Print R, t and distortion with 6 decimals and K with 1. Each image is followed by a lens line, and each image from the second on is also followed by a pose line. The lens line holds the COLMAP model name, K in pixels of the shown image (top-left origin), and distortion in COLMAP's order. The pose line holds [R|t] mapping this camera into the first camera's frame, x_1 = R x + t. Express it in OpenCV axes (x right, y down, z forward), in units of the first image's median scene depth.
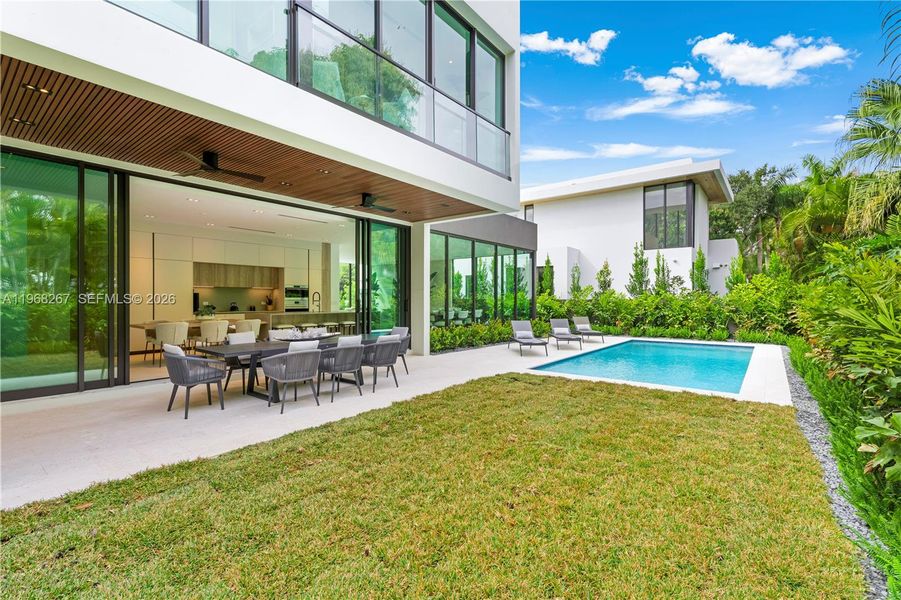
lens RADIAL K [[397.5, 0, 446.3], [0, 397.5, 301.8], [0, 0, 1]] dist [0.000921, 0.000711]
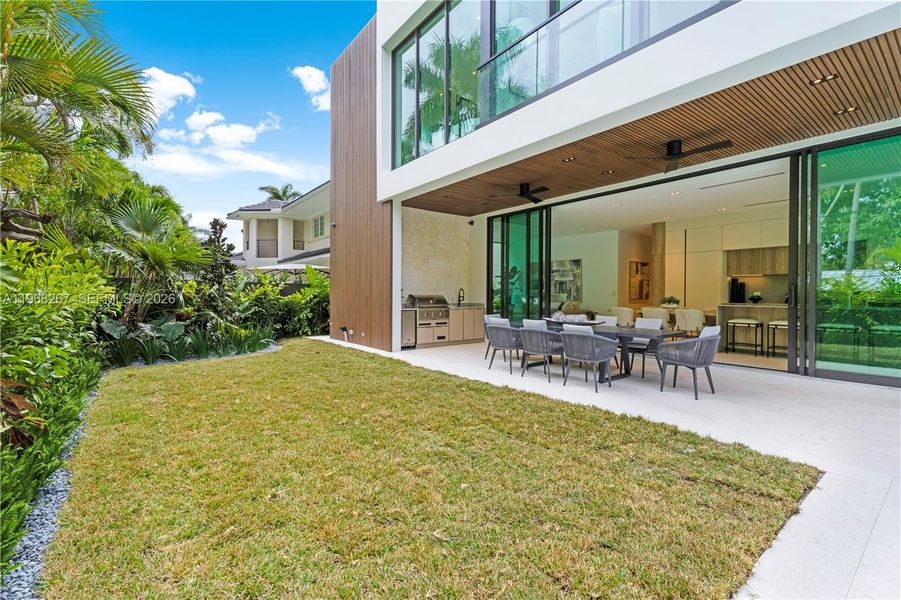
lens RADIAL K [[397.5, 0, 445.7], [0, 397.5, 300.5], [0, 0, 1]] dist [0.000921, 0.000711]
pose [[-0.230754, 0.020273, -0.972801, 0.696206], [0.006668, 0.999792, 0.019254, 0.009852], [0.972989, -0.002044, -0.230841, 0.842028]]
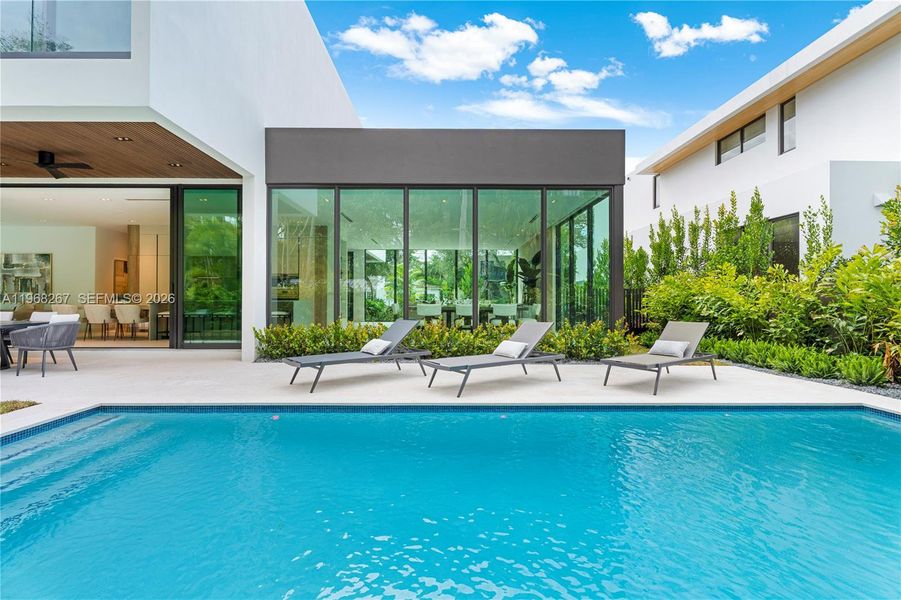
lens RADIAL K [[397.5, 0, 449.1], [0, 397.5, 293.5], [0, 0, 1]] dist [0.000921, 0.000711]
pose [[0.631843, -0.000461, -0.775096, 1.282056], [0.003521, 0.999991, 0.002276, 0.032859], [0.775089, -0.004167, 0.631839, 1.474263]]
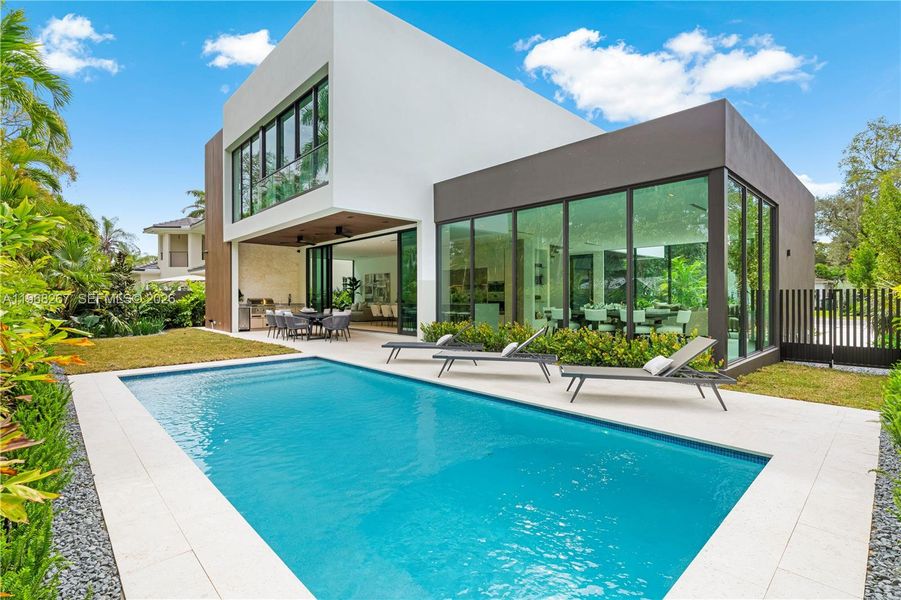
lens RADIAL K [[429.6, 0, 446.2], [0, 429.6, 296.1], [0, 0, 1]] dist [-0.002742, -0.000305]
pose [[-0.145243, 0.004484, -0.989386, 2.021295], [0.013375, 0.999907, 0.002568, 0.013189], [0.989306, -0.012860, -0.145290, 2.320323]]
